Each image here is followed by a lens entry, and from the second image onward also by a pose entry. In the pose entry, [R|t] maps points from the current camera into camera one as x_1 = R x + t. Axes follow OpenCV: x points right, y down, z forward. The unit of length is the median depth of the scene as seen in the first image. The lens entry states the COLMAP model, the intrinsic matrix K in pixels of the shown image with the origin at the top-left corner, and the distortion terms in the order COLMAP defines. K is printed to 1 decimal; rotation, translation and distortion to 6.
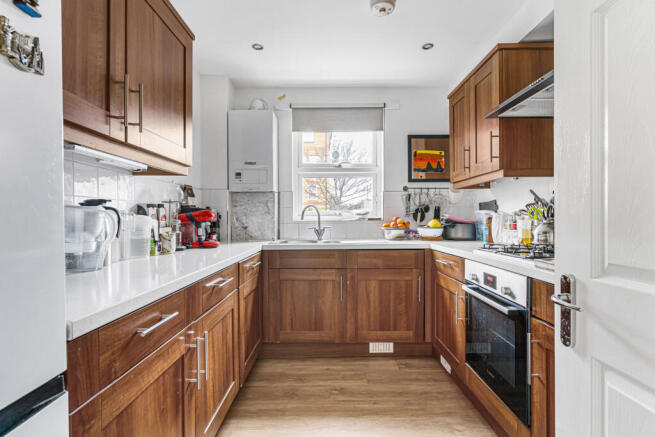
lens RADIAL K [[321.4, 0, 327.0], [0, 321.4, 218.2], [0, 0, 1]] dist [-0.005210, 0.001086]
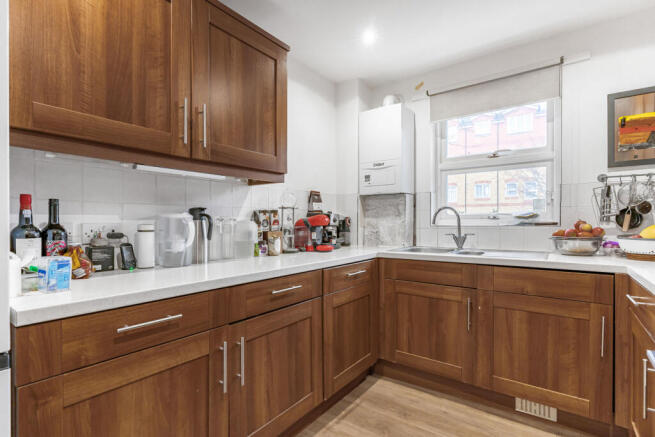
lens RADIAL K [[316.4, 0, 327.2], [0, 316.4, 221.3], [0, 0, 1]] dist [0.005031, -0.001118]
pose [[0.807739, 0.001331, -0.589539, 0.215930], [-0.000455, 0.999999, 0.001633, -0.005236], [0.589540, -0.001051, 0.807738, 0.181001]]
